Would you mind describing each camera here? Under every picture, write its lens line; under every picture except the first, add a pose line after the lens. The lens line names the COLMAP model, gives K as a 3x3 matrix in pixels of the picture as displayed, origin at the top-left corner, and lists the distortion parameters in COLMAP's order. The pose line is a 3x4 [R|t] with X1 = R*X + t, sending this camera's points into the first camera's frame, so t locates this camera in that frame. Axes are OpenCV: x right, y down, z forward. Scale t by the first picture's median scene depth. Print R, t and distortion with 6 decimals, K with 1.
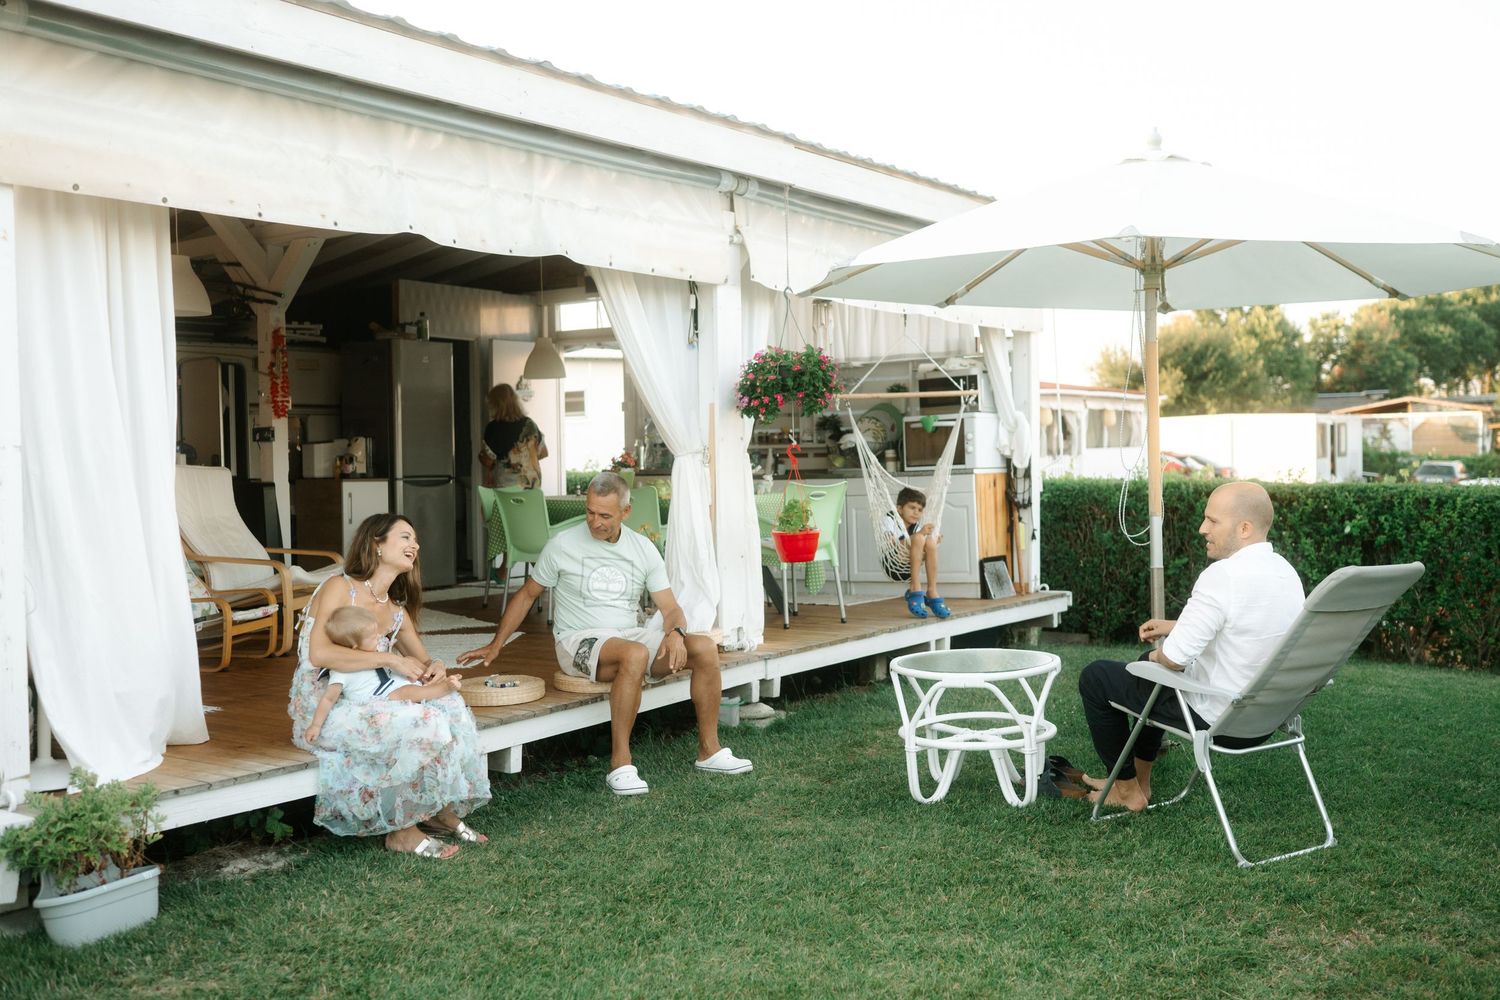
lens RADIAL K [[1442.2, 0, 750.0], [0, 1442.2, 500.0], [0, 0, 1]] dist [-0.004715, 0.003127]
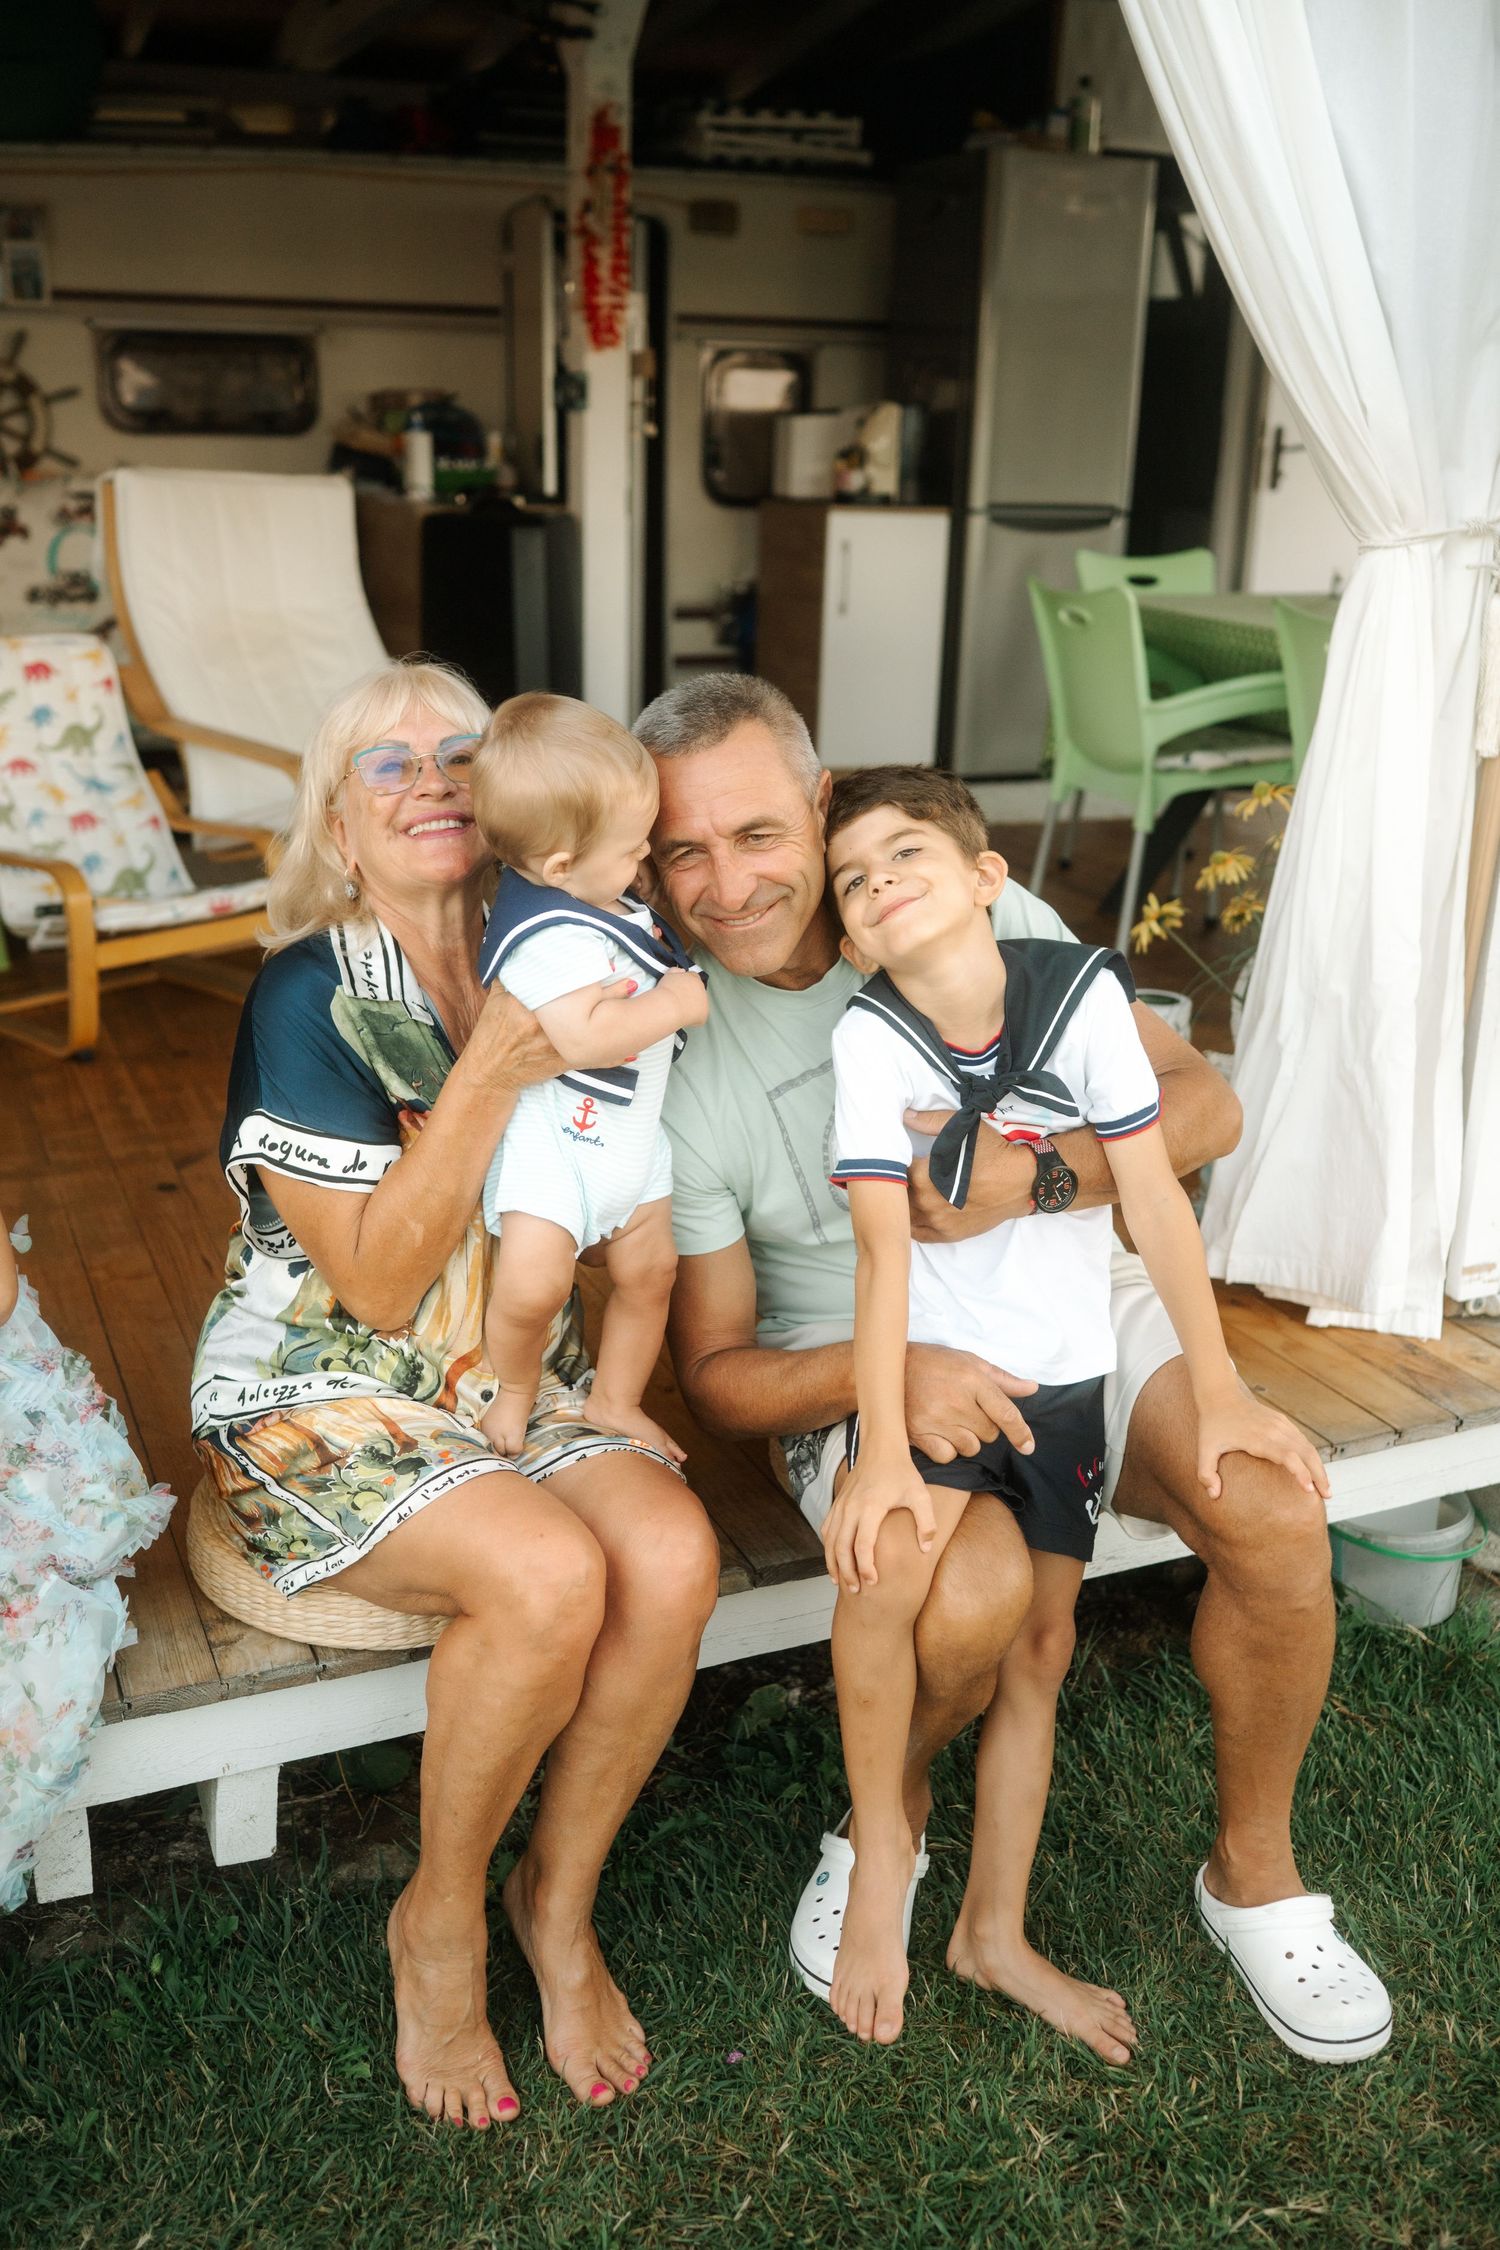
lens RADIAL K [[2163.2, 0, 750.0], [0, 2163.2, 1125.0], [0, 0, 1]] dist [-0.004715, 0.003127]
pose [[0.856820, 0.192947, -0.478155, 0.036010], [-0.051588, 0.954772, 0.292831, -0.025344], [0.513029, -0.226236, 0.828021, 0.412451]]
